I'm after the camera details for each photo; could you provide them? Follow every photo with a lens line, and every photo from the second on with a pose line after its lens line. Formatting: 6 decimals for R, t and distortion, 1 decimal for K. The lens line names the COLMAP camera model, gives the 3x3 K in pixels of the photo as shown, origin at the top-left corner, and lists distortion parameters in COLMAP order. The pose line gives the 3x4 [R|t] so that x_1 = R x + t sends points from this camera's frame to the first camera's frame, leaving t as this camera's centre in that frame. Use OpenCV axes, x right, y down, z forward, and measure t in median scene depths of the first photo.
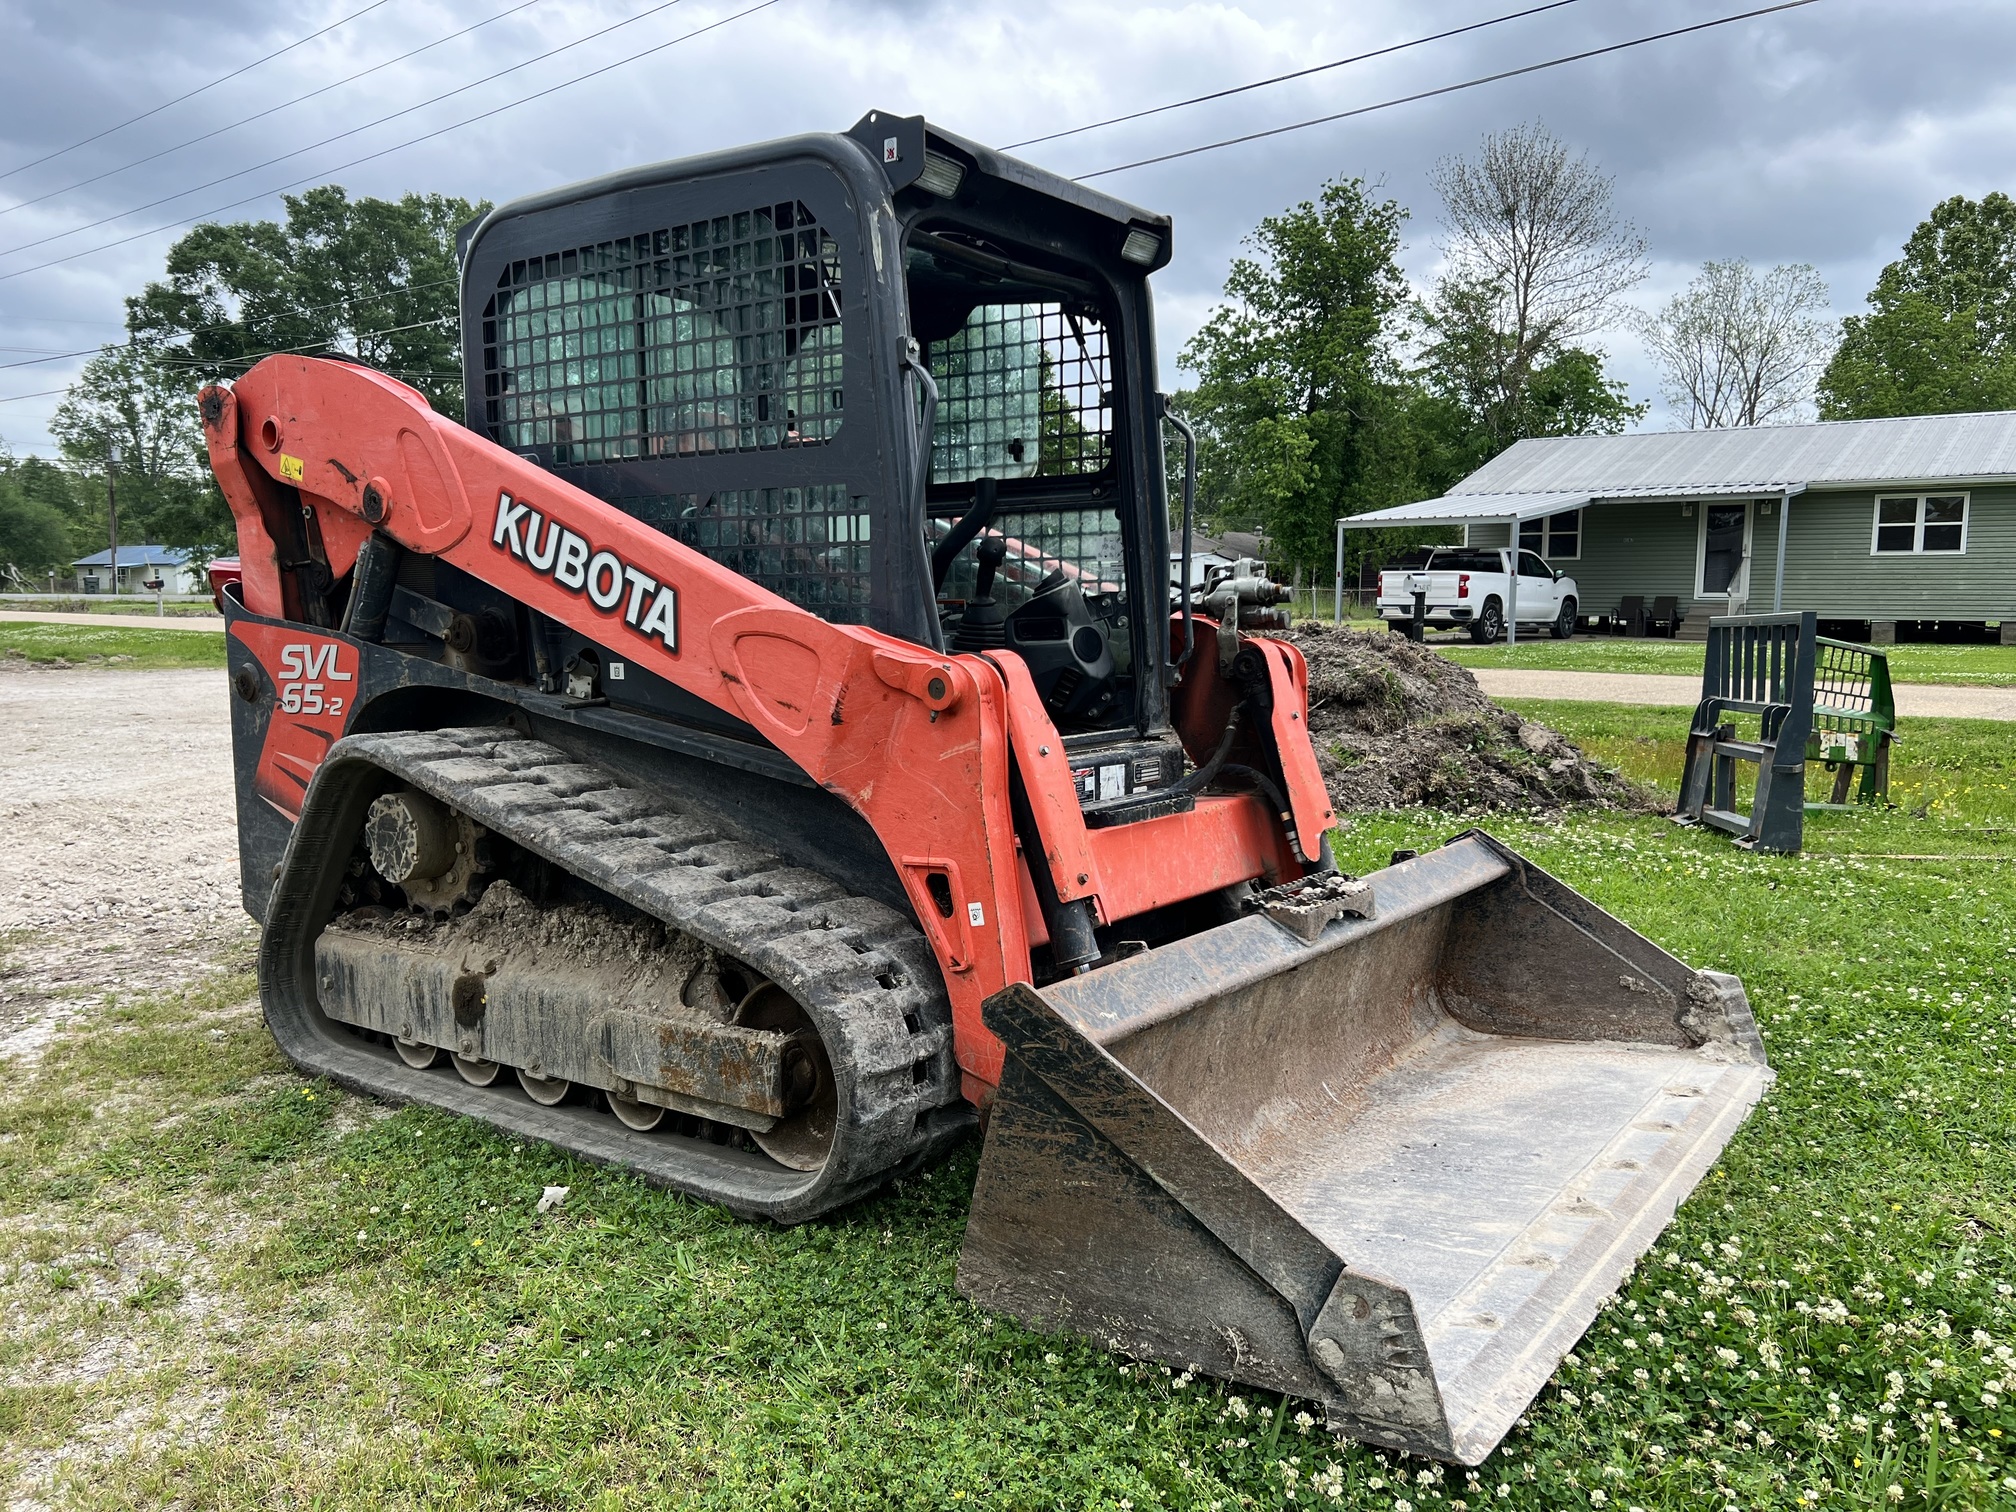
lens RADIAL K [[1526.4, 0, 1051.8], [0, 1526.4, 752.6], [0, 0, 1]] dist [0.056420, -0.085733]
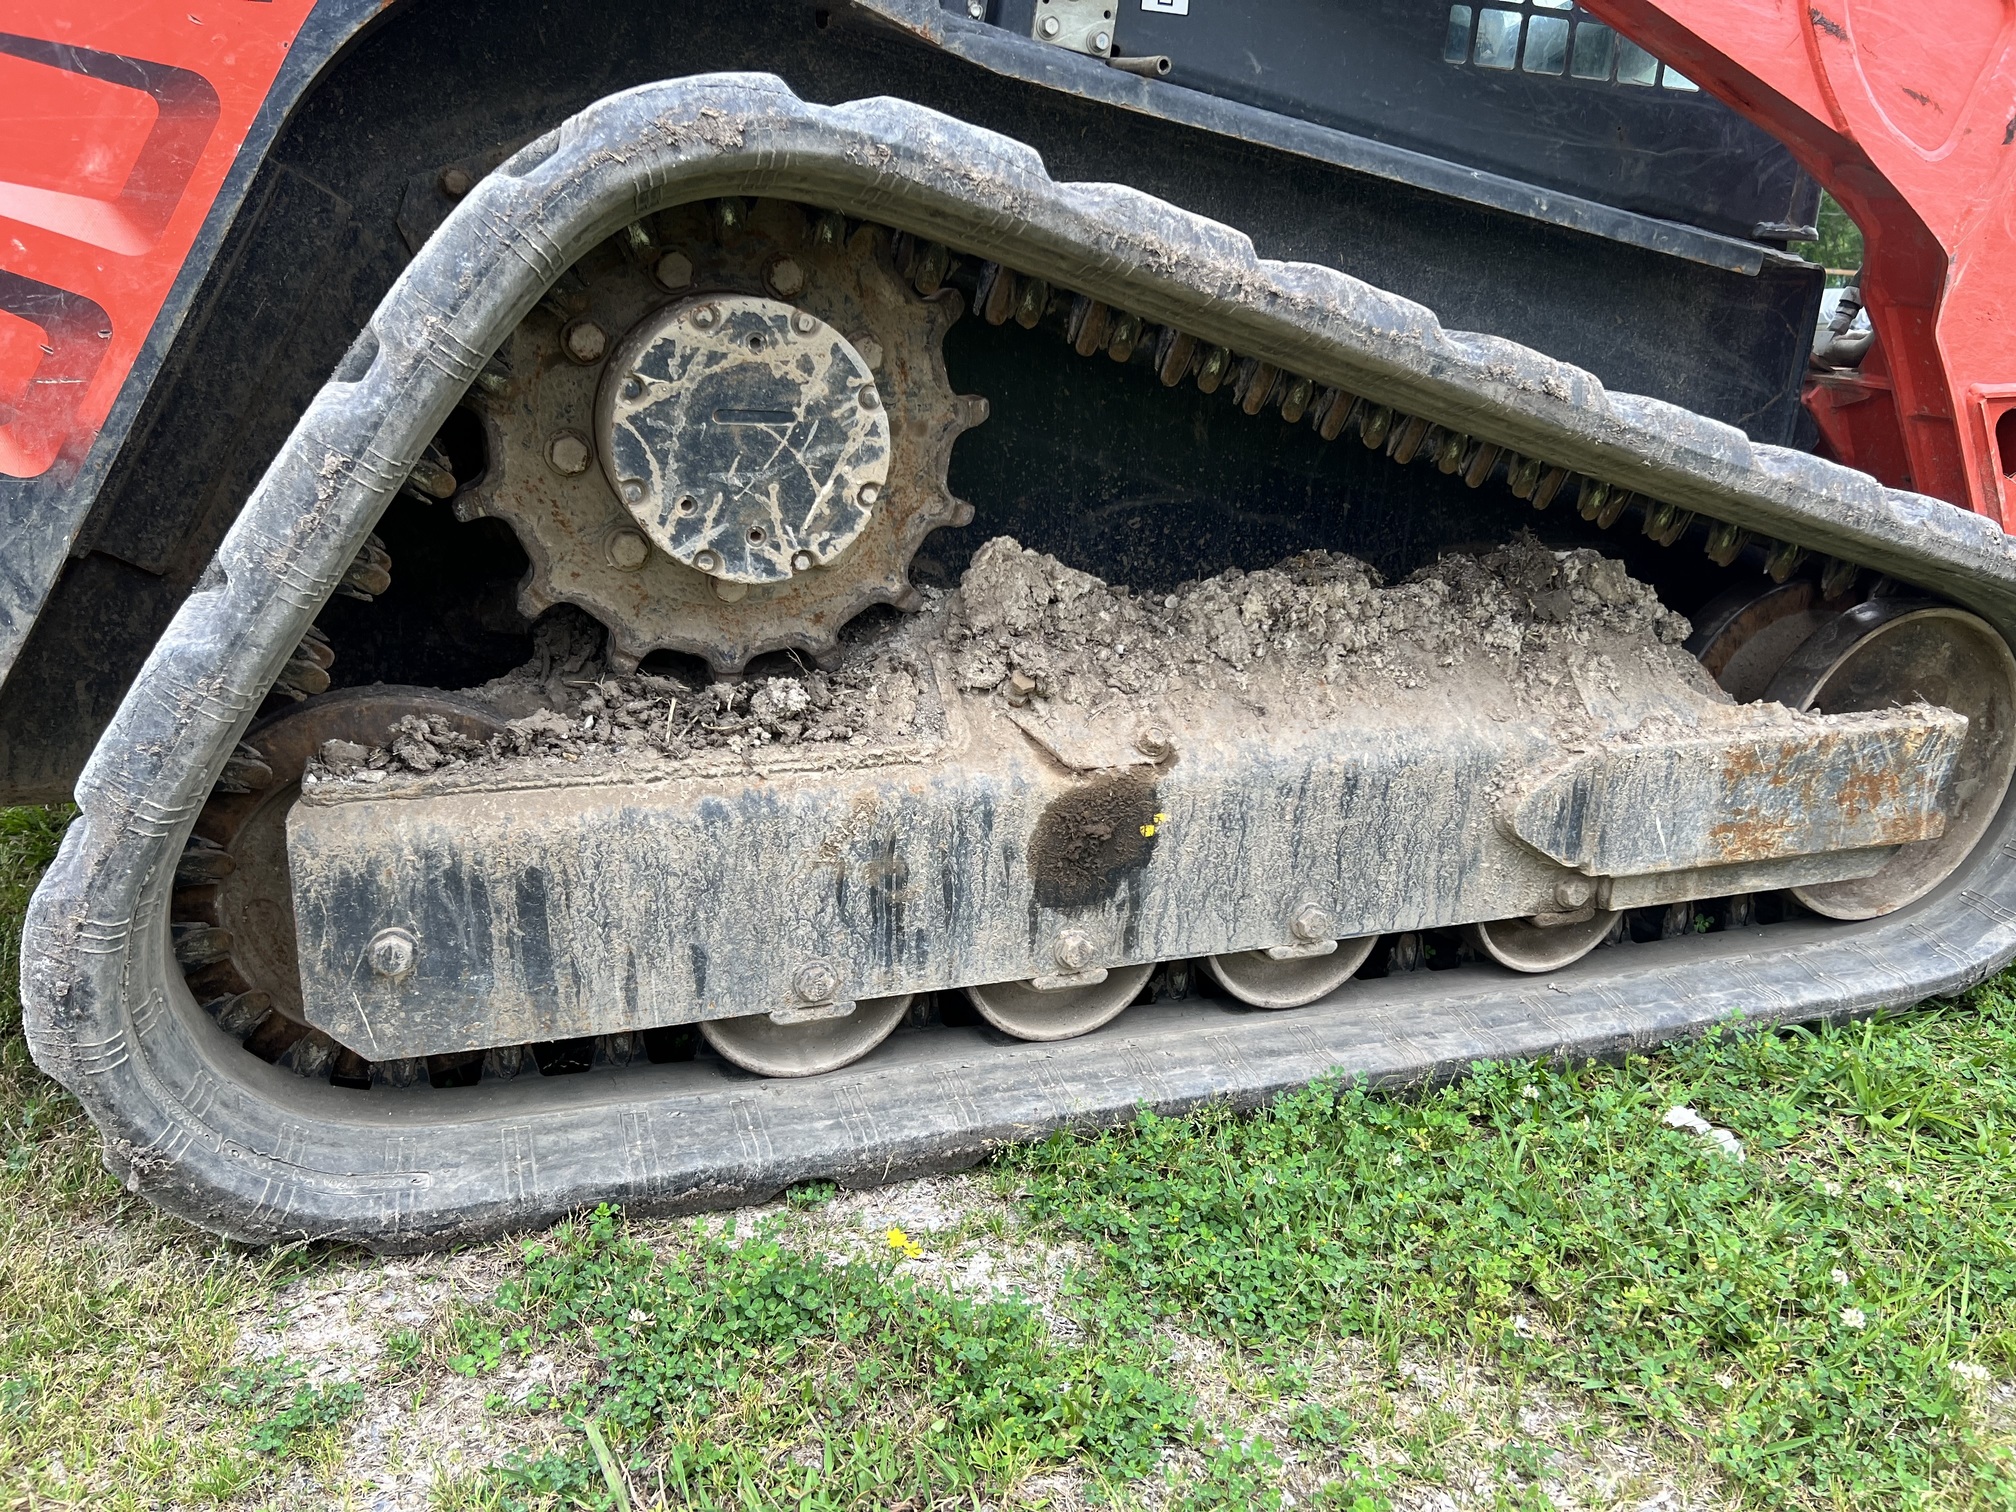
lens RADIAL K [[1496.9, 0, 1026.8], [0, 1496.9, 764.0], [0, 0, 1]] dist [0.076630, -0.090038]
pose [[0.553287, -0.226130, 0.801710, -0.695158], [0.017998, 0.965468, 0.259899, 0.041218], [-0.832796, -0.129370, 0.538251, 0.810894]]
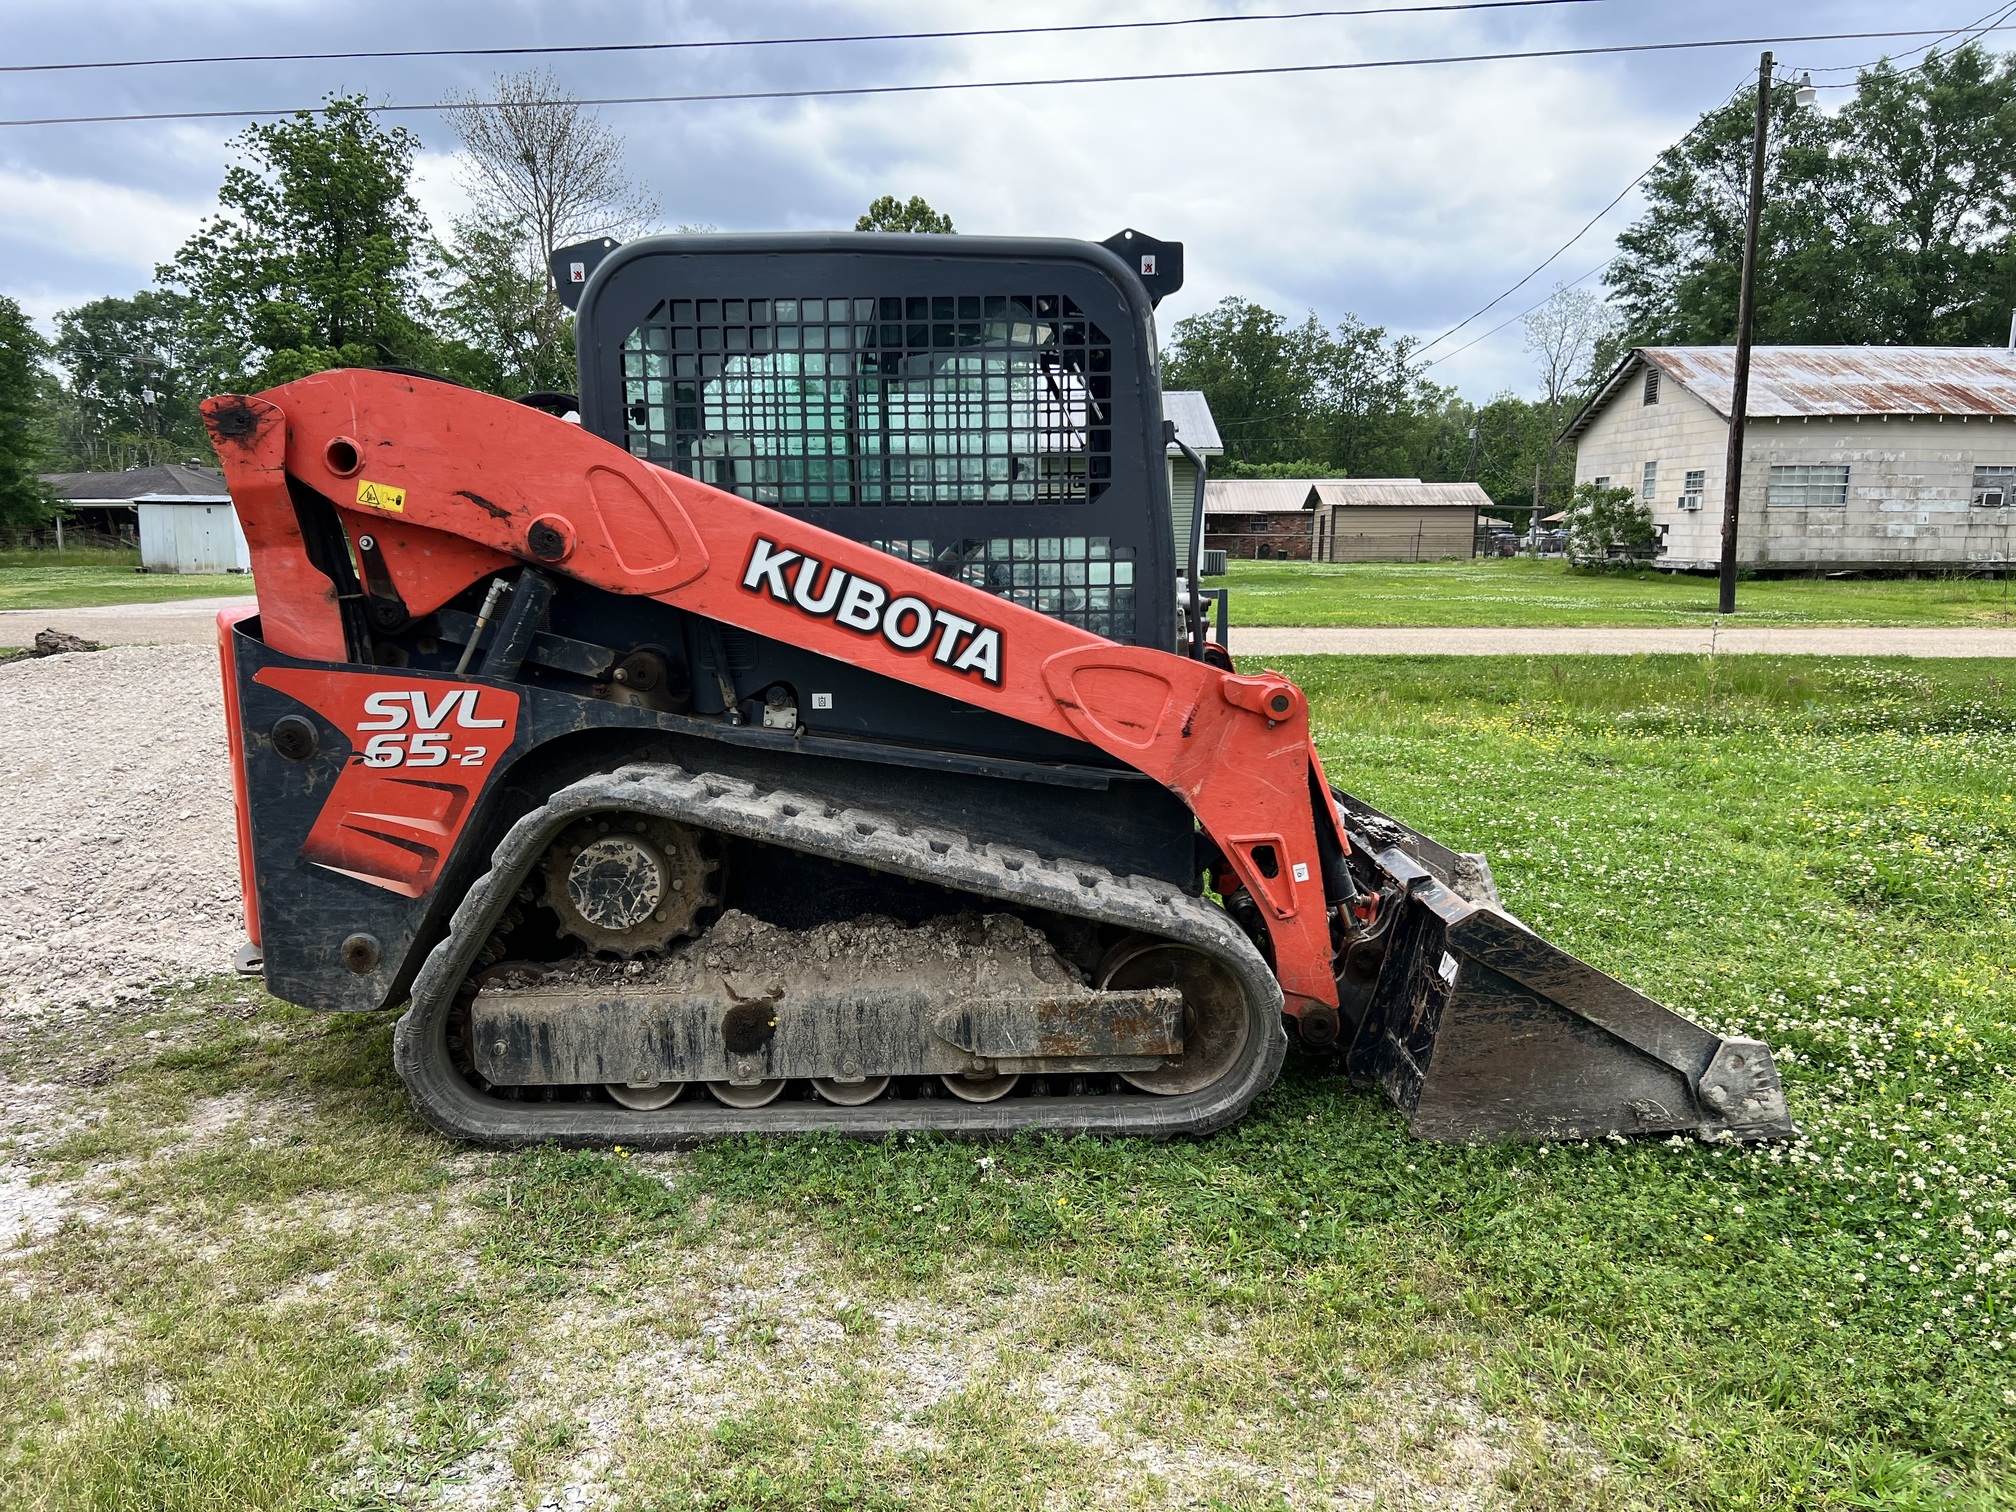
lens RADIAL K [[1496.9, 0, 1026.8], [0, 1496.9, 764.0], [0, 0, 1]] dist [0.076630, -0.090038]
pose [[0.808860, -0.089040, 0.581221, -0.804842], [0.061930, 0.995871, 0.066377, -0.072399], [-0.584731, -0.017694, 0.811034, 0.066621]]
